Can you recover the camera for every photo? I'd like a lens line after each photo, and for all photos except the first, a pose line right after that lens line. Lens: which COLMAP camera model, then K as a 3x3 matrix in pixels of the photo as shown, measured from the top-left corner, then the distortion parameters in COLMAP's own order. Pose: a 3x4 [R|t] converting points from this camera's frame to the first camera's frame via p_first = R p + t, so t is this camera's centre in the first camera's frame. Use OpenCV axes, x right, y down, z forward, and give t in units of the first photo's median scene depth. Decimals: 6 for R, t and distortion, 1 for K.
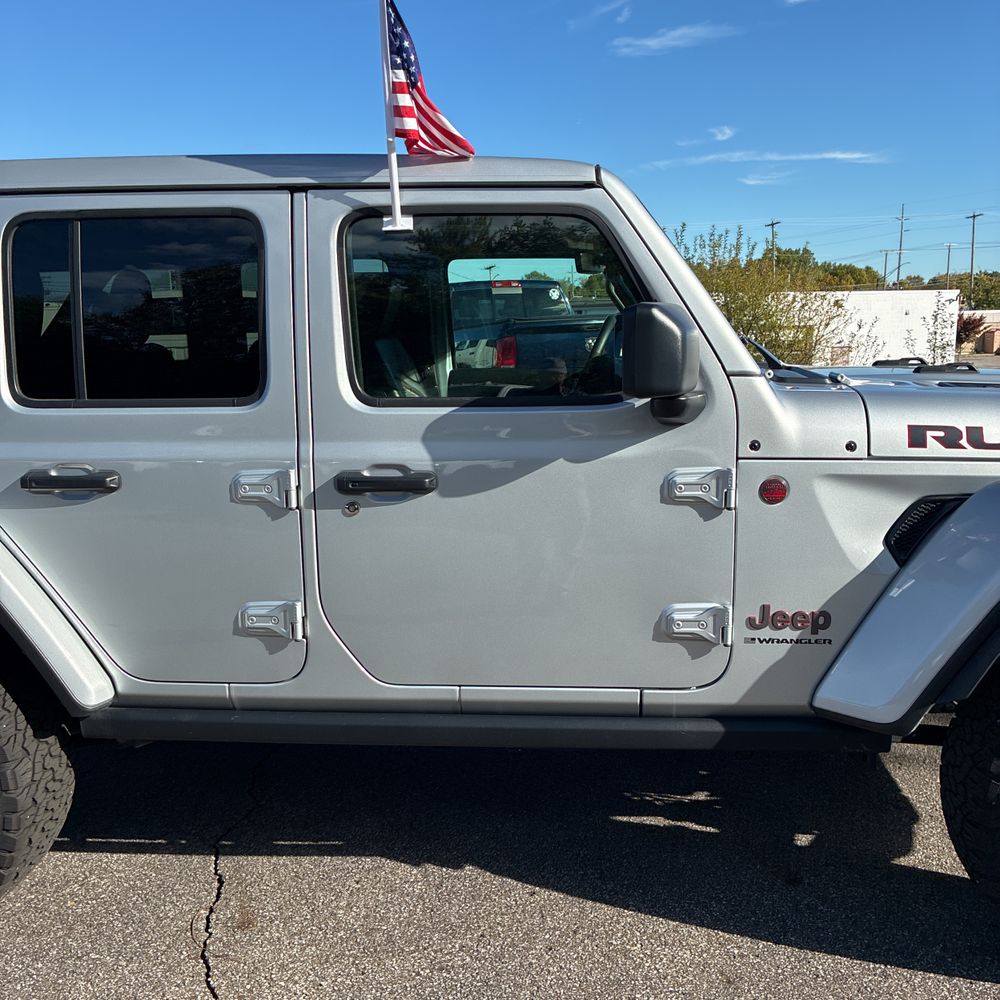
lens RADIAL K [[1005.3, 0, 488.1], [0, 1005.3, 513.8], [0, 0, 1]] dist [0.014831, 0.000000]
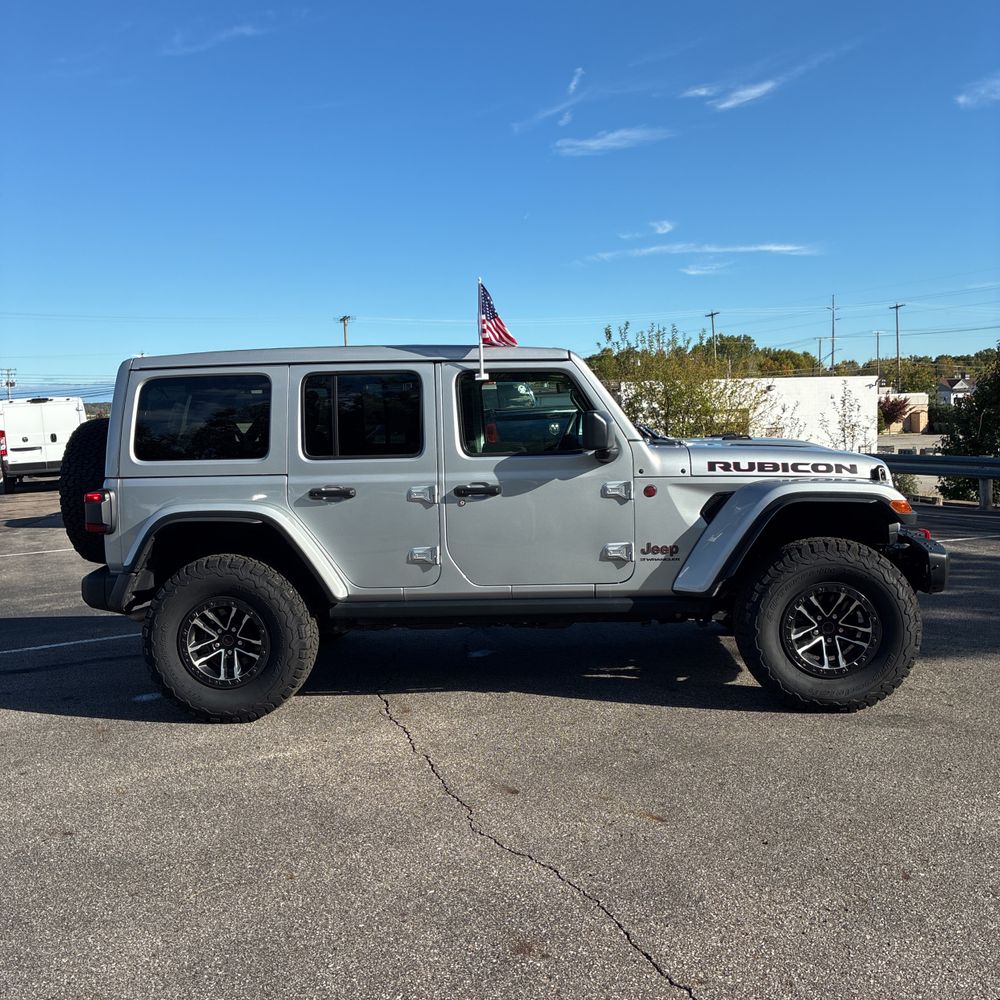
lens RADIAL K [[1005.3, 0, 496.5], [0, 1005.3, 492.1], [0, 0, 1]] dist [0.014831, 0.000000]
pose [[0.998424, -0.015204, 0.054026, -0.178021], [0.020757, 0.994385, -0.103767, 0.200440], [-0.052145, 0.104725, 0.993133, -1.189427]]
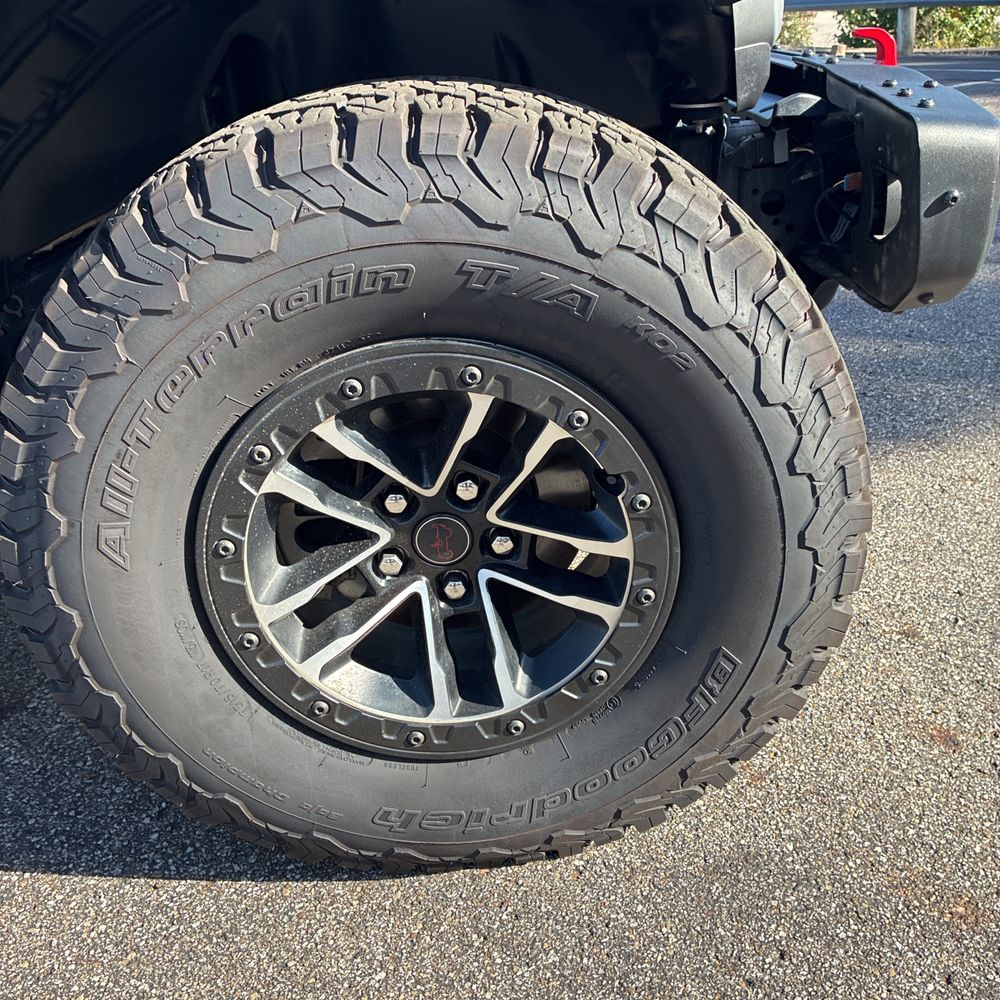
lens RADIAL K [[1005.3, 0, 500.8], [0, 1005.3, 499.9], [0, 0, 1]] dist [0.014831, 0.000000]
pose [[0.980108, -0.153284, 0.126066, 0.610840], [0.112601, 0.952551, 0.282785, 0.135982], [-0.163431, -0.262964, 0.950863, 0.502773]]
